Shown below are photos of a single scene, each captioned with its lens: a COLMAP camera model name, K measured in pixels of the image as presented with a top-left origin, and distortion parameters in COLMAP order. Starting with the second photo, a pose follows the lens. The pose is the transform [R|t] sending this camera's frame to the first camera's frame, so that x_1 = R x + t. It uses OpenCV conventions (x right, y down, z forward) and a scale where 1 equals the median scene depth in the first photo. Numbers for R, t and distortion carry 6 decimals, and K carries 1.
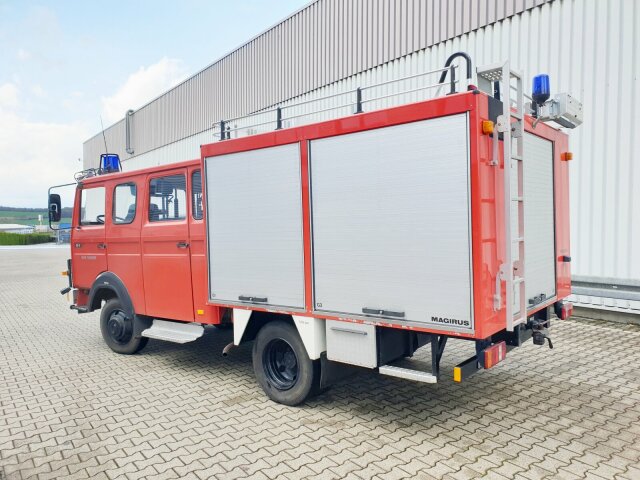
lens RADIAL K [[503.3, 0, 325.6], [0, 503.3, 236.7], [0, 0, 1]] dist [0.004884, -0.007642]
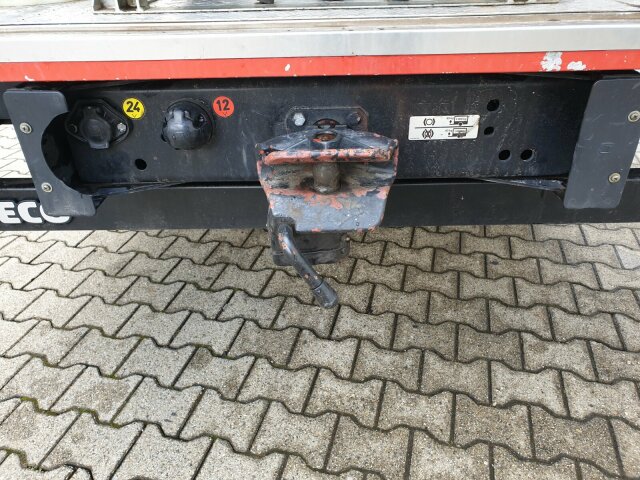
lens RADIAL K [[496.0, 0, 317.9], [0, 496.0, 243.4], [0, 0, 1]] dist [0.051154, -0.083268]
pose [[0.614680, 0.433011, -0.659295, 0.525524], [-0.011620, 0.840725, 0.541337, 0.105477], [0.788691, -0.325088, 0.521809, 0.876034]]
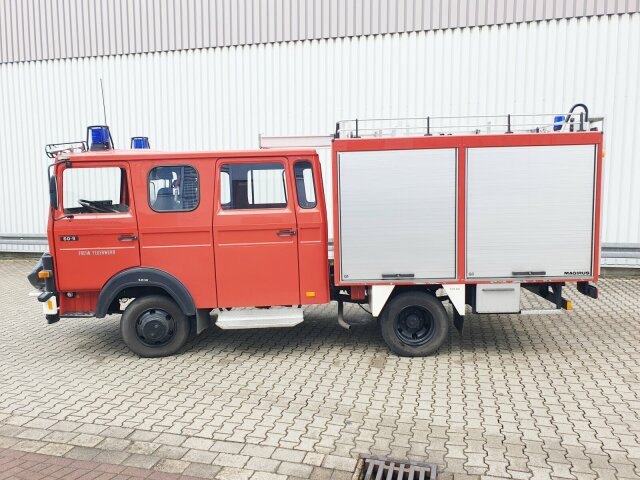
lens RADIAL K [[485.9, 0, 320.8], [0, 485.9, 246.3], [0, 0, 1]] dist [-0.008007, -0.005072]
pose [[0.793439, -0.060727, 0.605613, -1.063772], [0.015425, 0.996697, 0.079733, -0.043352], [-0.608454, -0.053922, 0.791755, 0.220254]]
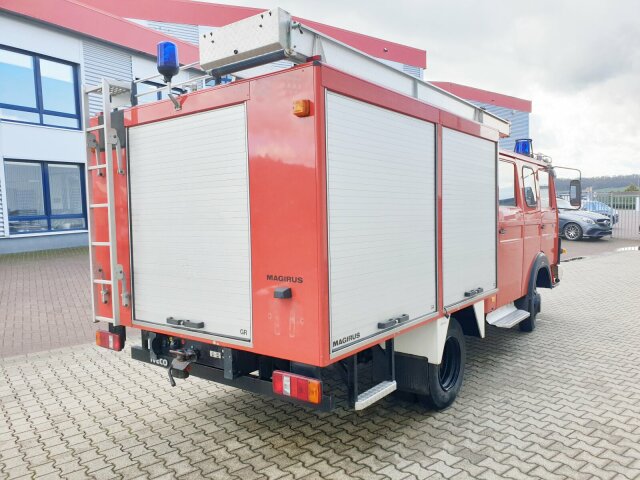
lens RADIAL K [[498.3, 0, 320.0], [0, 498.3, 240.0], [0, 0, 1]] dist [0.008597, 0.010928]
pose [[0.018045, 0.077698, -0.996814, 1.173594], [0.003931, 0.996963, 0.077781, -0.068056], [0.999829, -0.005322, 0.017684, 1.168847]]
